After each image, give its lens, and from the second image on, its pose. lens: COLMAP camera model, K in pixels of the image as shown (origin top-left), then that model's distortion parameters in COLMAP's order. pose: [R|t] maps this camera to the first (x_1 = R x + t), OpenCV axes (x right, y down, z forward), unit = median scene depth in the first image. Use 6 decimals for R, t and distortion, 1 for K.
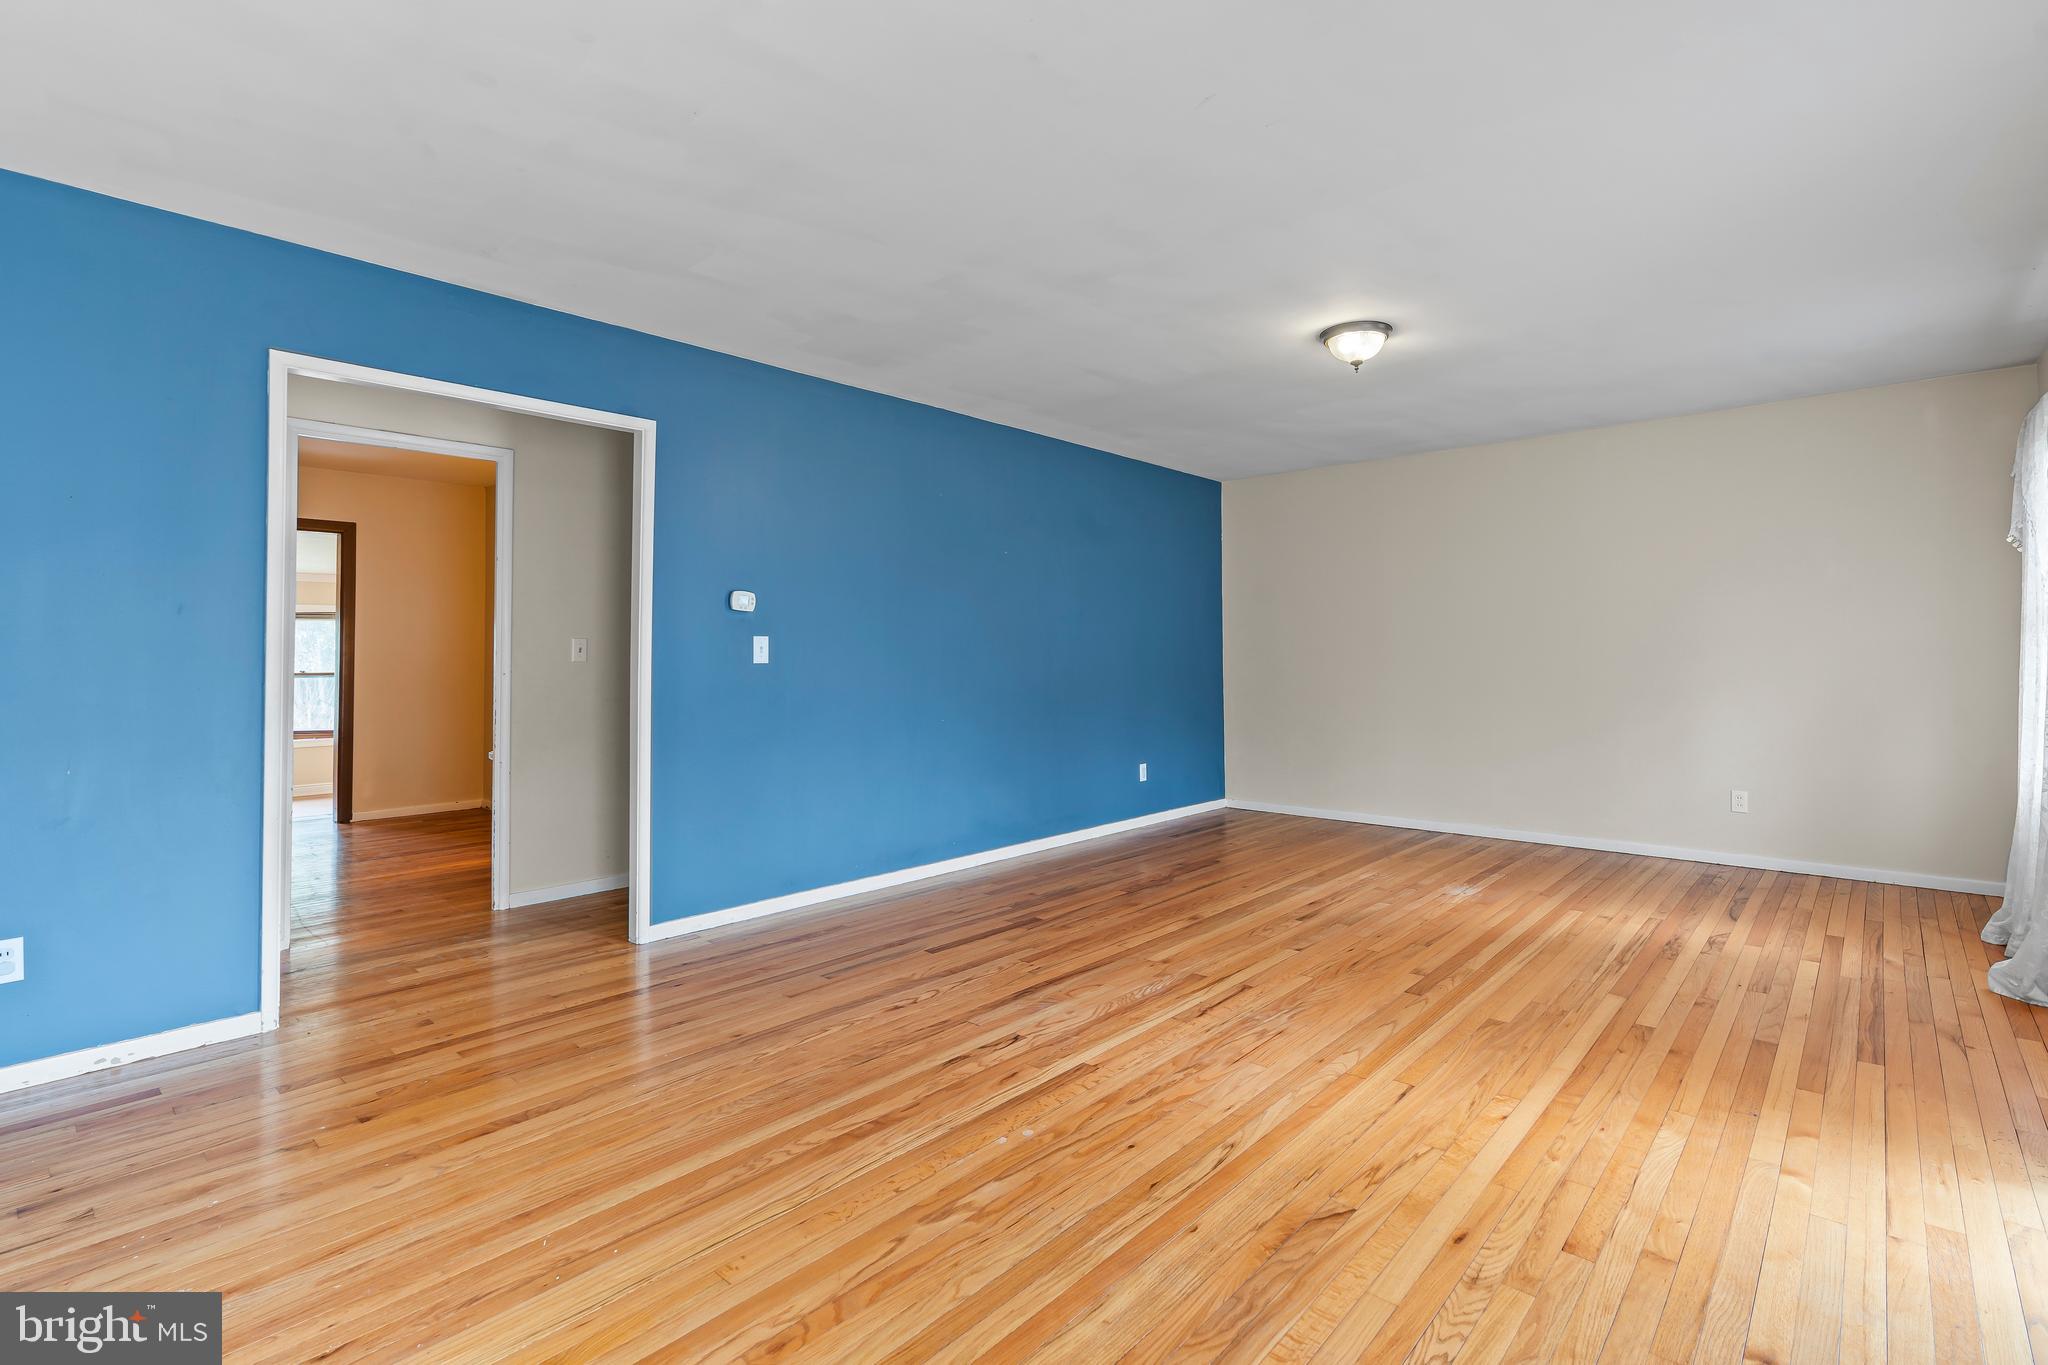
lens RADIAL K [[954.4, 0, 1029.4], [0, 954.4, 655.7], [0, 0, 1]] dist [-0.001937, 0.000720]
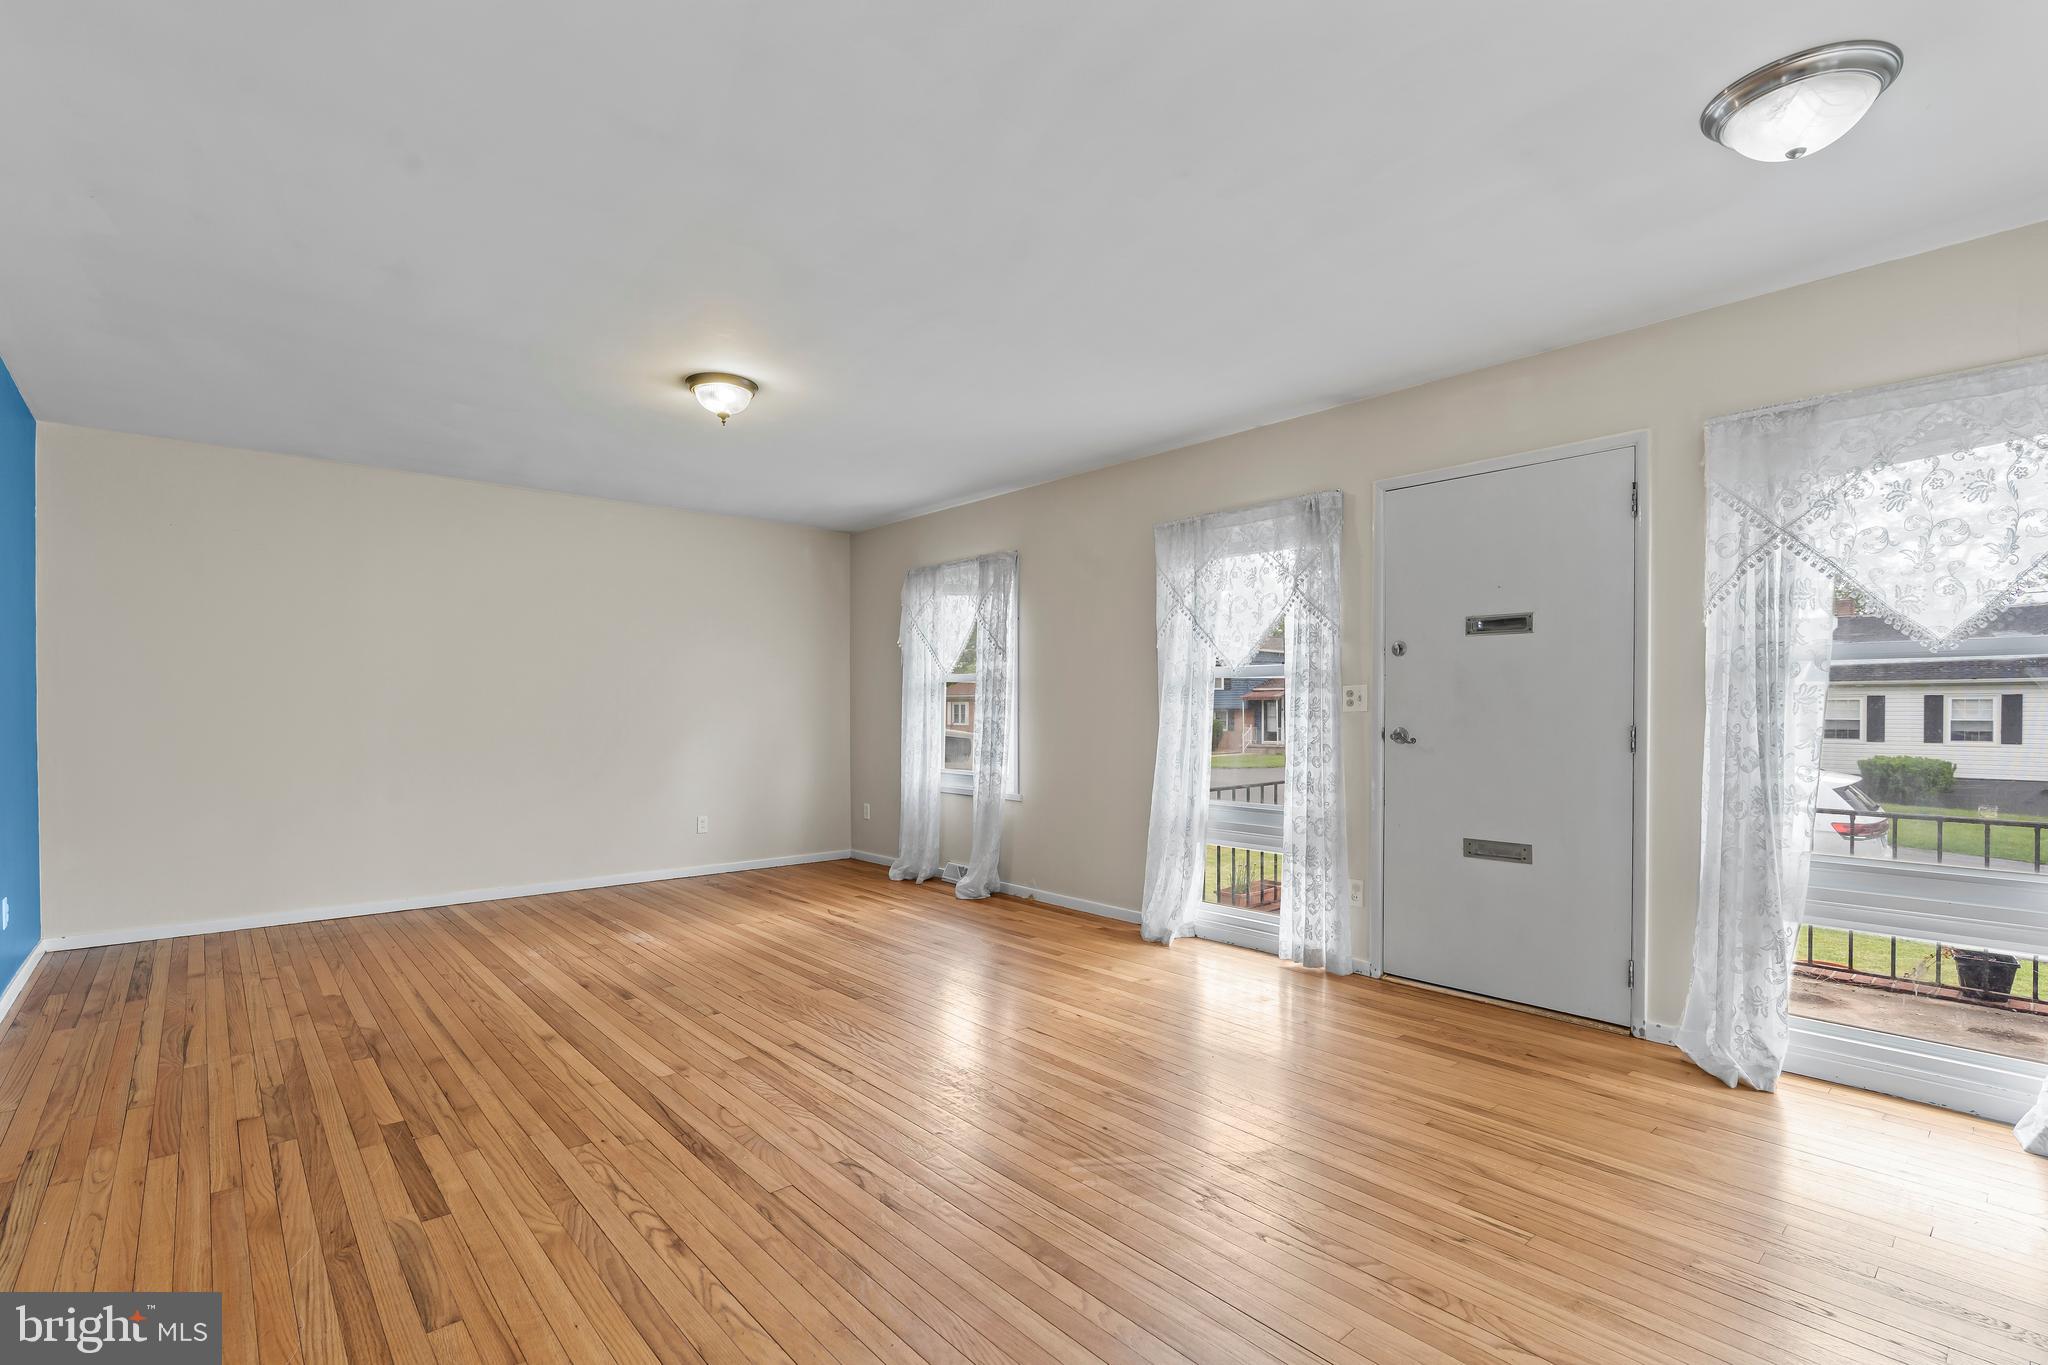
lens RADIAL K [[950.8, 0, 1012.7], [0, 950.8, 717.4], [0, 0, 1]] dist [-0.000521, -0.000190]
pose [[0.136756, -0.006226, 0.990585, -0.660450], [0.005040, 0.999972, 0.005589, 0.007178], [-0.990592, 0.004228, 0.136783, 0.606864]]
